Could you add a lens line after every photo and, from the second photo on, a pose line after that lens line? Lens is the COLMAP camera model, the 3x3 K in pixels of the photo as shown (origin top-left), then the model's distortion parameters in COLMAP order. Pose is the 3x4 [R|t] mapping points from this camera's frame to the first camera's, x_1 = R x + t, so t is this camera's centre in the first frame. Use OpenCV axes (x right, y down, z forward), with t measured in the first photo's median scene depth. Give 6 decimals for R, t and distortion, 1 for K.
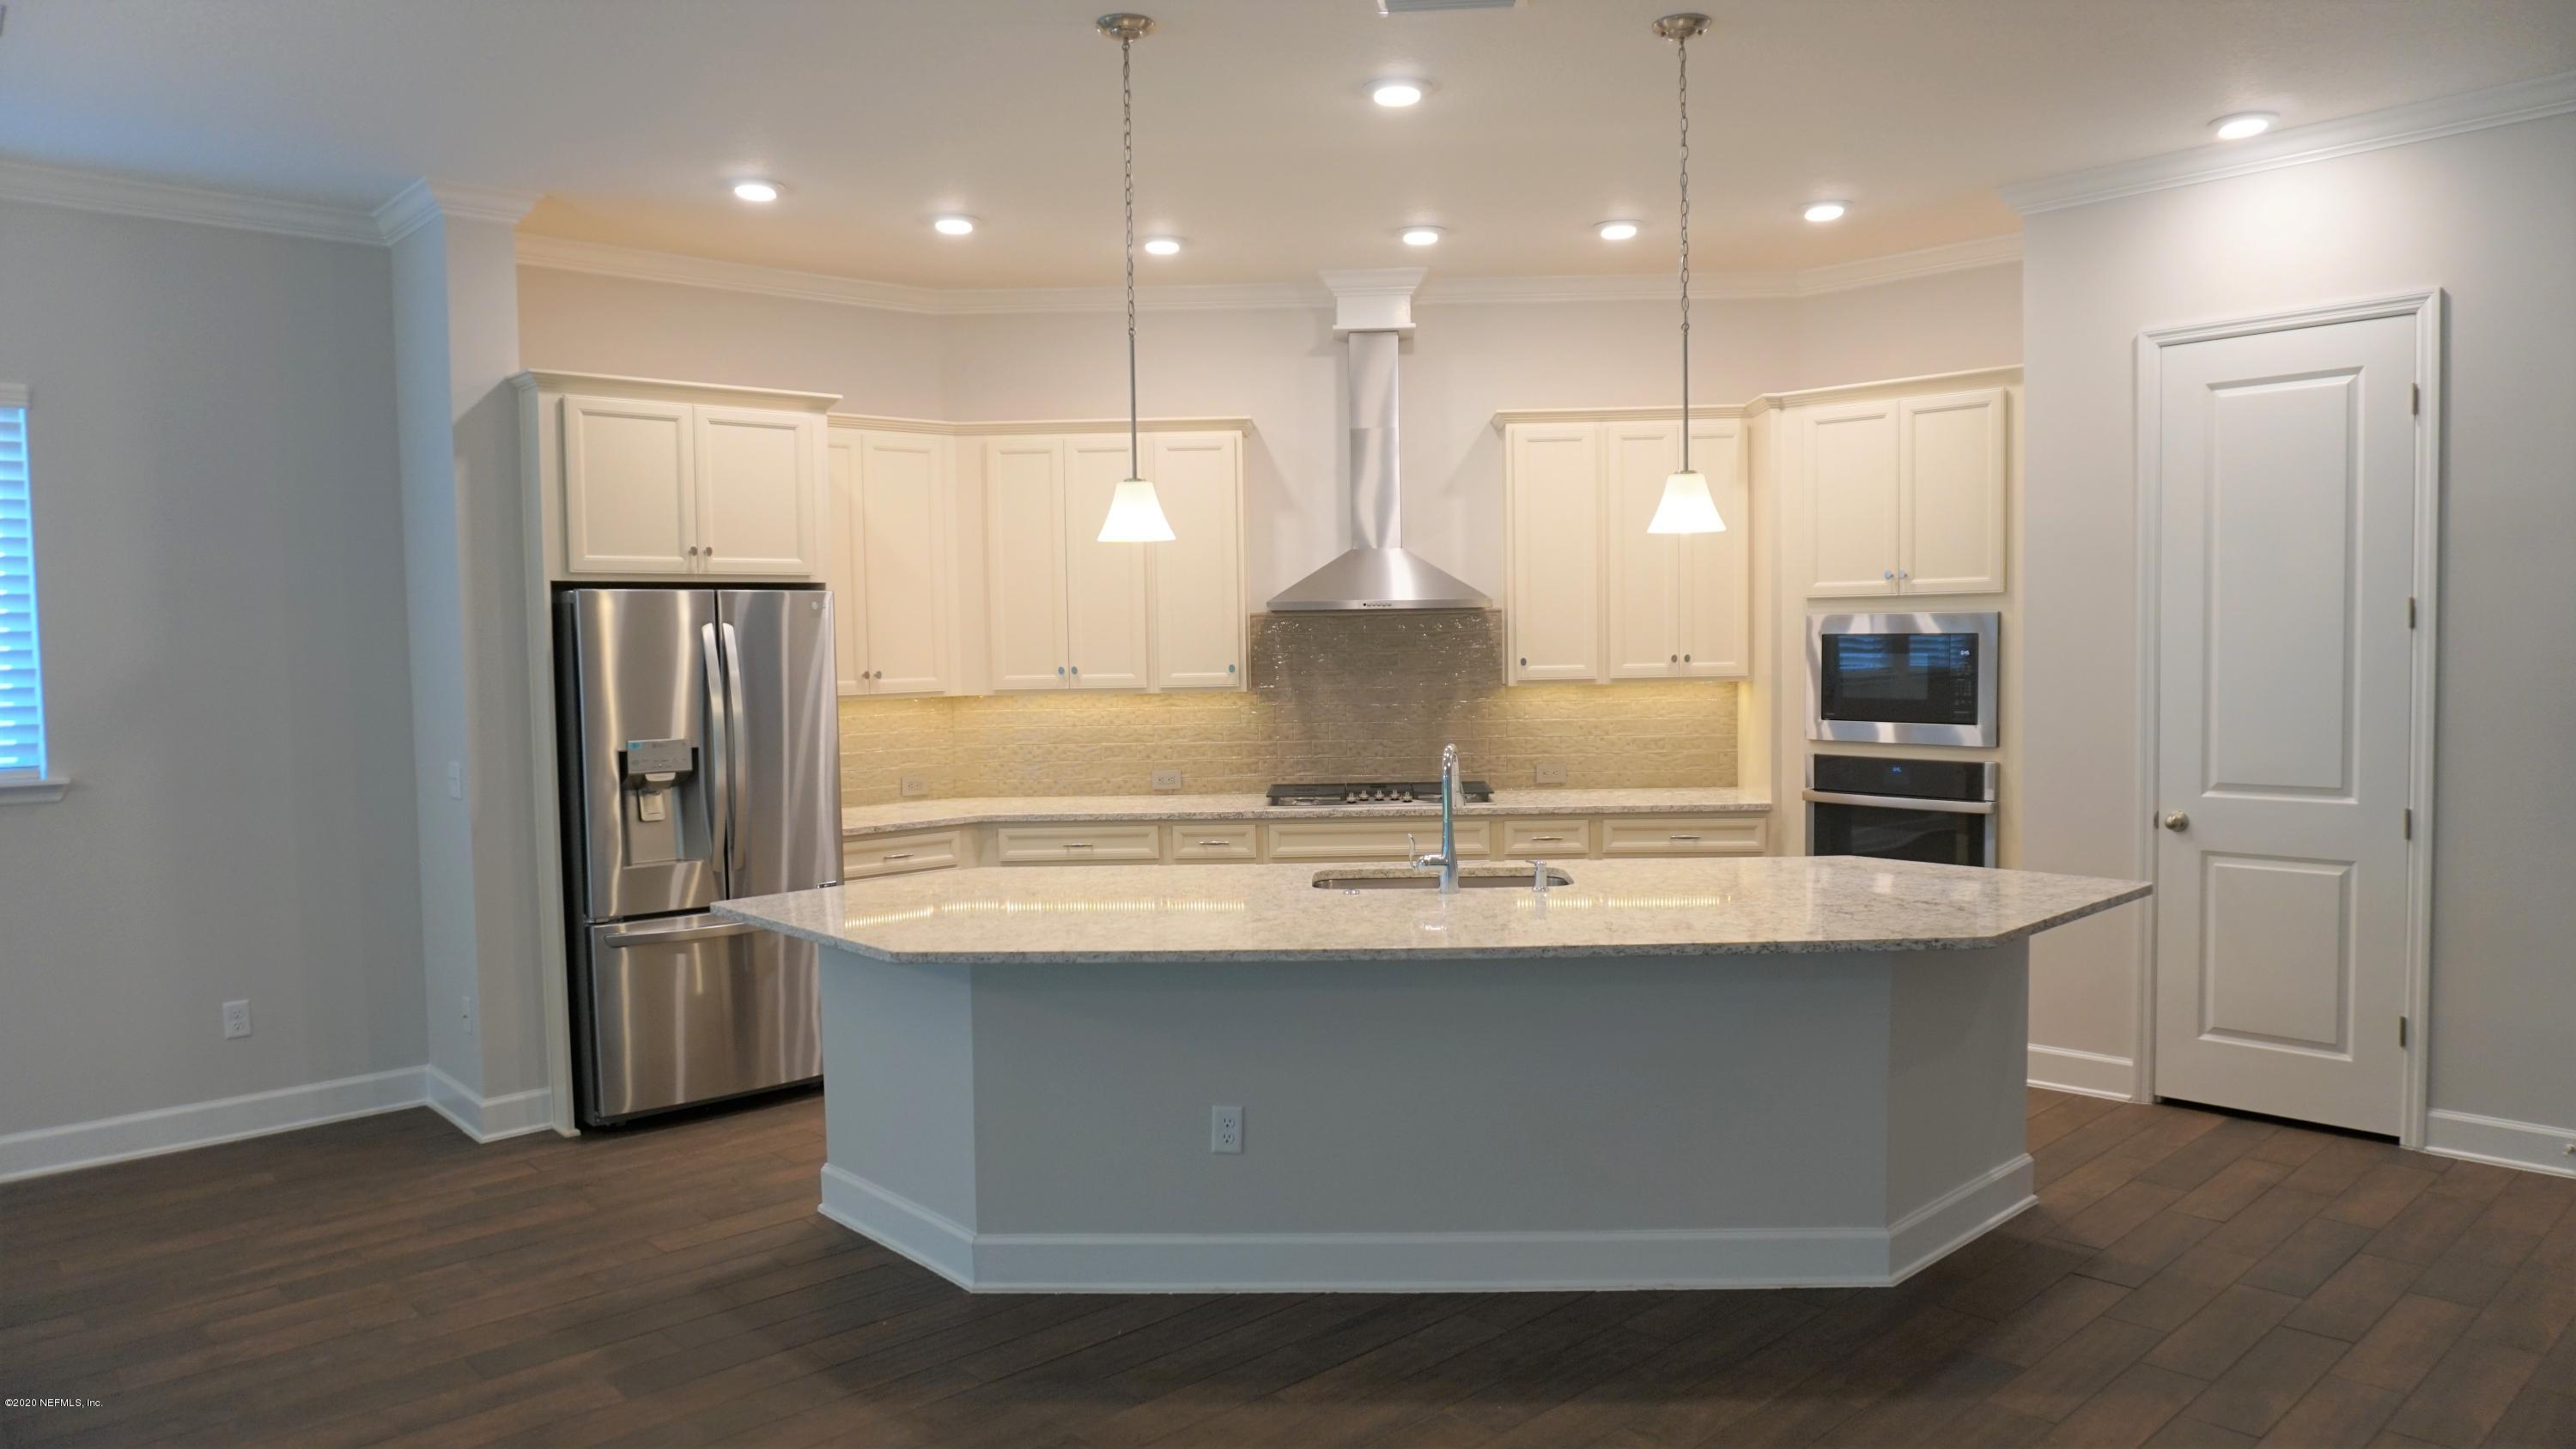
lens RADIAL K [[1711.6, 0, 1262.1], [0, 1711.6, 741.1], [0, 0, 1]] dist [-0.044128, 0.030104]
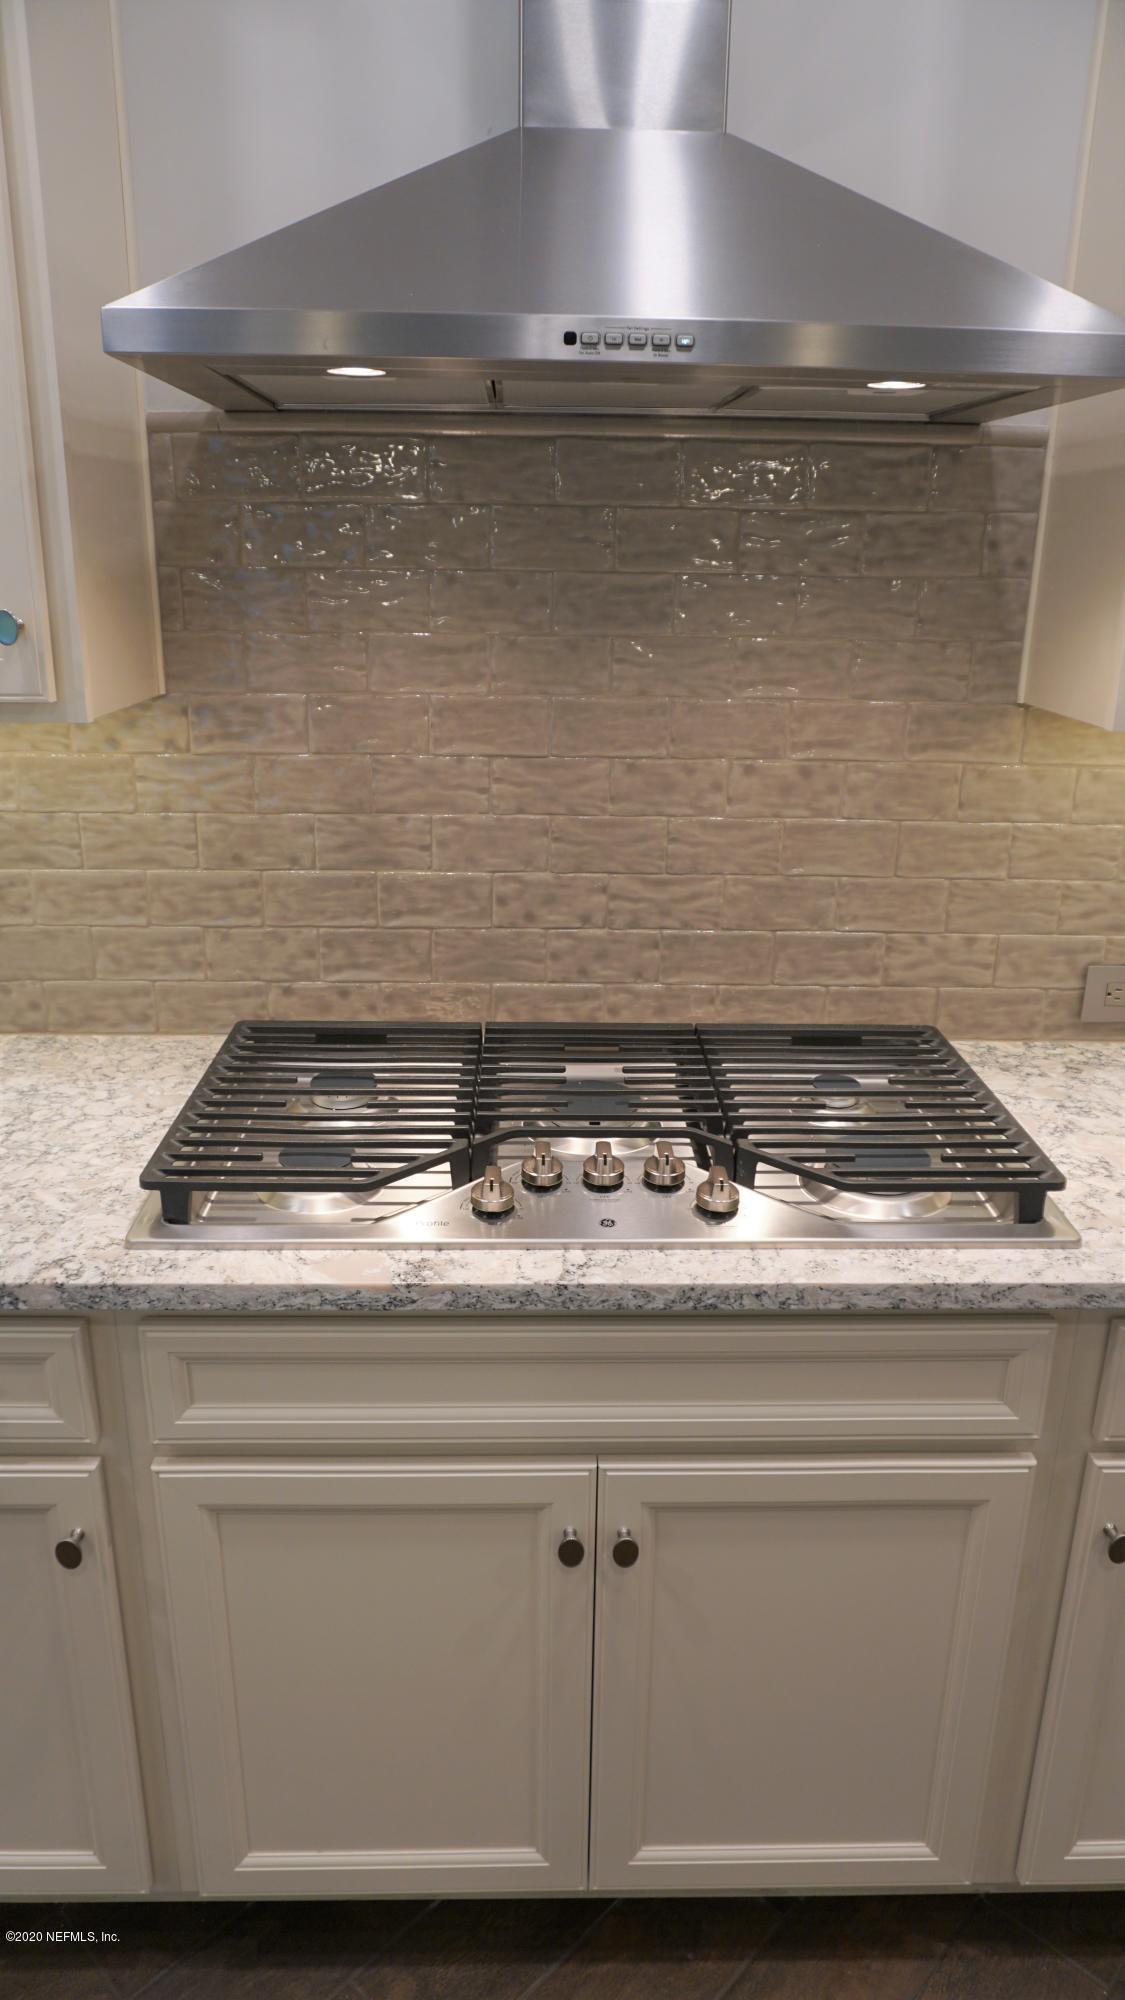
lens RADIAL K [[1329.1, 0, 558.0], [0, 1329.1, 1007.5], [0, 0, 1]] dist [-0.044128, 0.030104]
pose [[0.996875, 0.011477, 0.078155, 0.050264], [-0.031015, 0.966805, 0.253628, -0.044537], [-0.072650, -0.255259, 0.964139, 0.895242]]
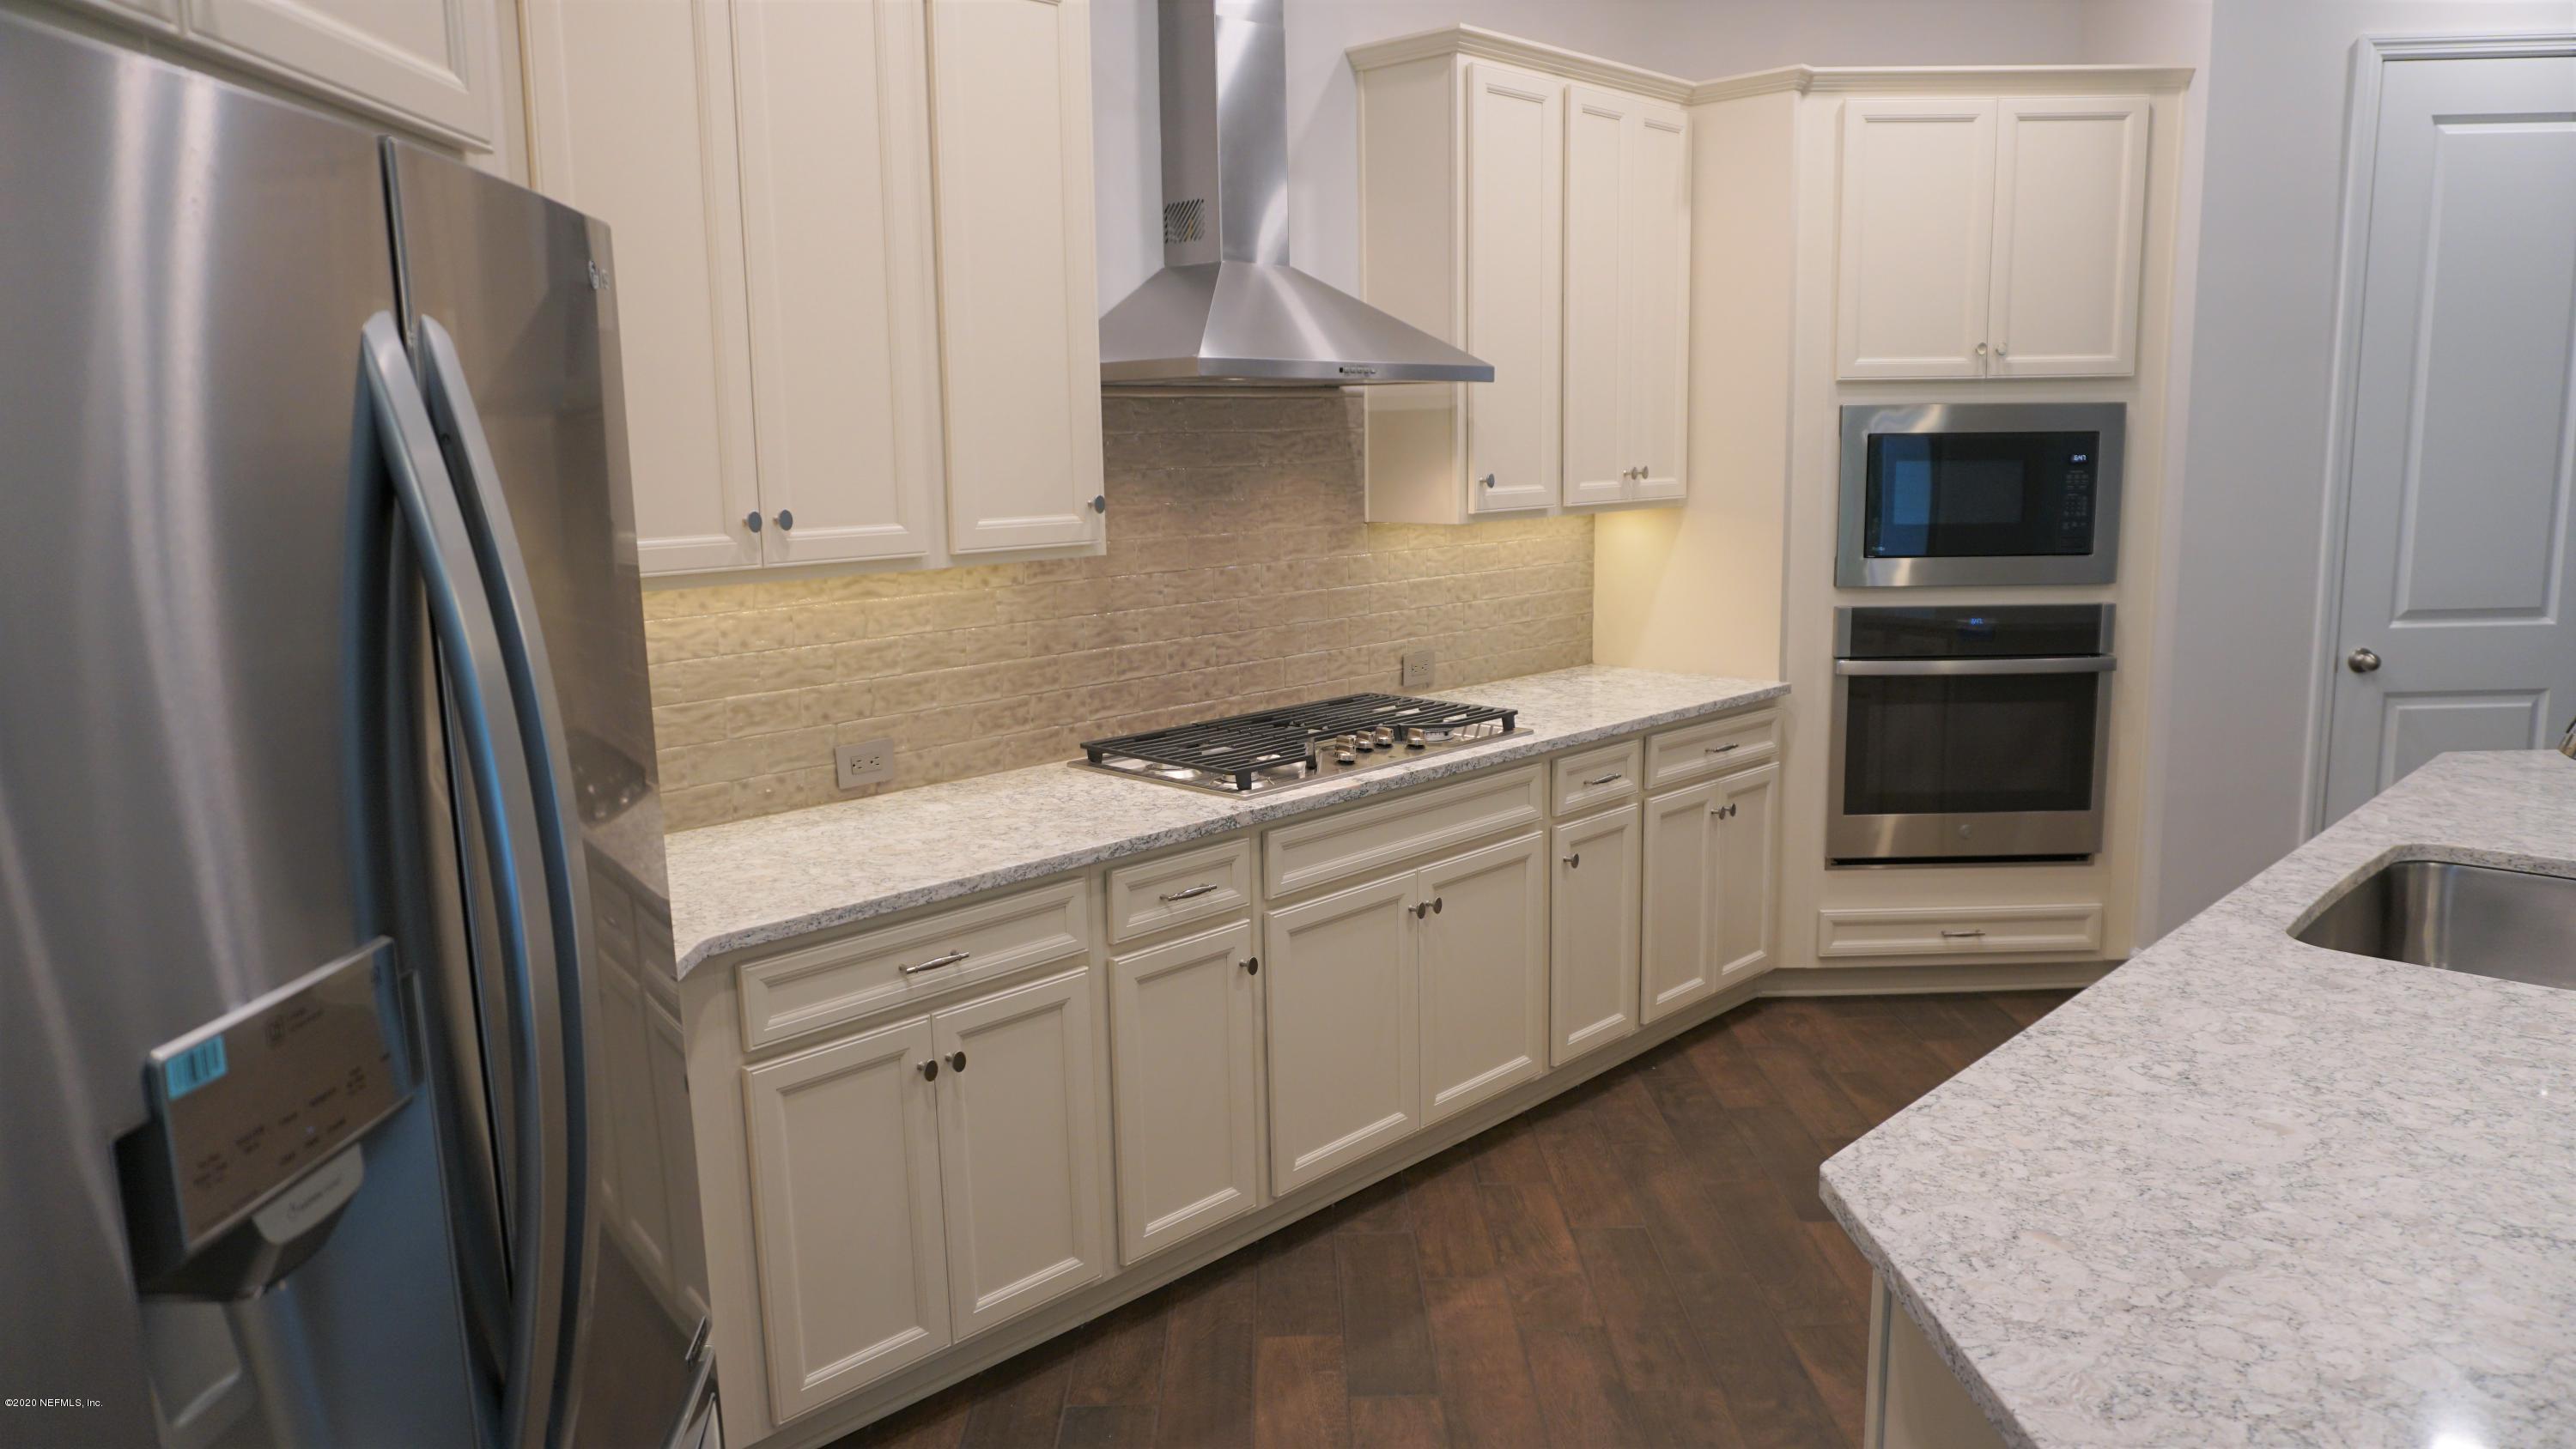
lens RADIAL K [[1711.6, 0, 1297.8], [0, 1711.6, 727.6], [0, 0, 1]] dist [-0.044128, 0.030104]
pose [[0.665855, -0.118051, 0.736683, -0.361208], [0.056128, 0.992531, 0.108318, -0.033371], [-0.743967, -0.030775, 0.667507, 0.730030]]
